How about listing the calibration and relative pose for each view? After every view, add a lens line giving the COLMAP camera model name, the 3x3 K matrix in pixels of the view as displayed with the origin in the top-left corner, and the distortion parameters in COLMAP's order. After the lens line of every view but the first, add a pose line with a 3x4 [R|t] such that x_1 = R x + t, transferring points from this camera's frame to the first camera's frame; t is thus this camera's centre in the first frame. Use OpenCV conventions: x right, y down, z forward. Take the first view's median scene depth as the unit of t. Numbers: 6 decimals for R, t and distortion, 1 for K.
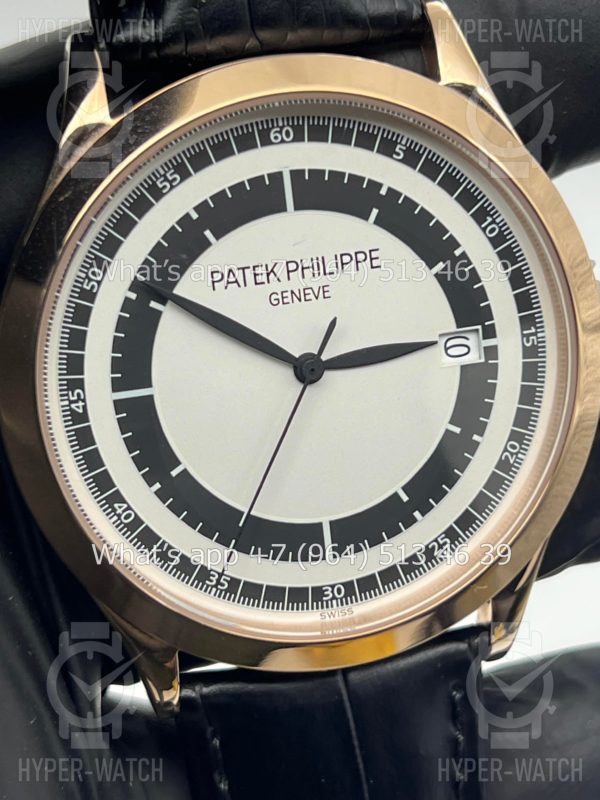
lens RADIAL K [[2036.9, 0, 300.0], [0, 2036.9, 400.0], [0, 0, 1]] dist [0.173227, -0.058685]
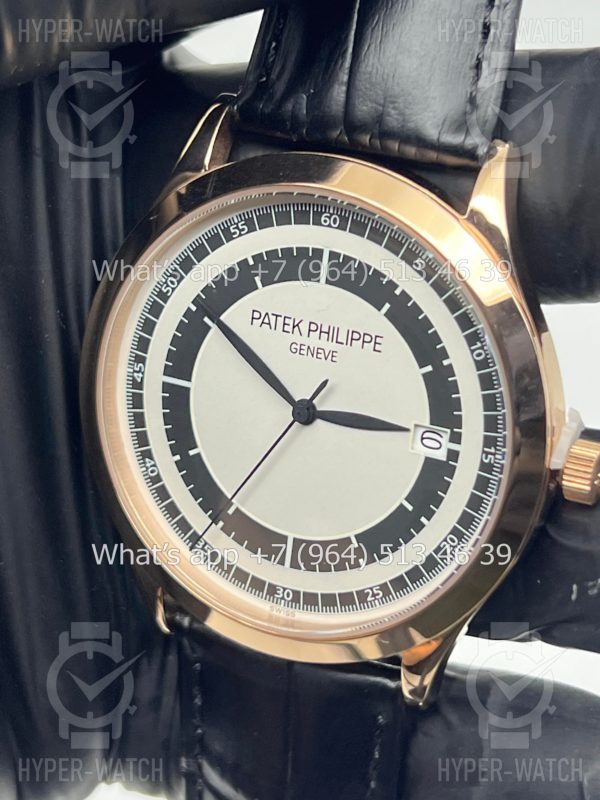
lens RADIAL K [[2036.9, 0, 300.0], [0, 2036.9, 400.0], [0, 0, 1]] dist [0.173227, -0.058685]
pose [[0.748404, 0.345212, -0.566321, 0.682970], [-0.295986, 0.937963, 0.180603, -0.239260], [0.593535, 0.032459, 0.804153, 0.034755]]
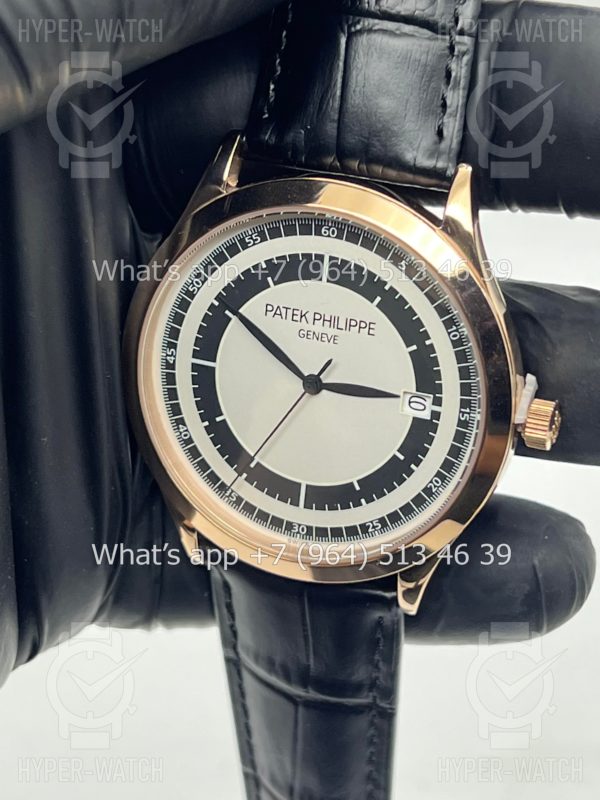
lens RADIAL K [[2036.9, 0, 300.0], [0, 2036.9, 400.0], [0, 0, 1]] dist [0.173227, -0.058685]
pose [[0.809374, 0.341888, -0.477520, 0.717660], [-0.267275, 0.938435, 0.218869, -0.330920], [0.522951, -0.049518, 0.850923, -0.276382]]
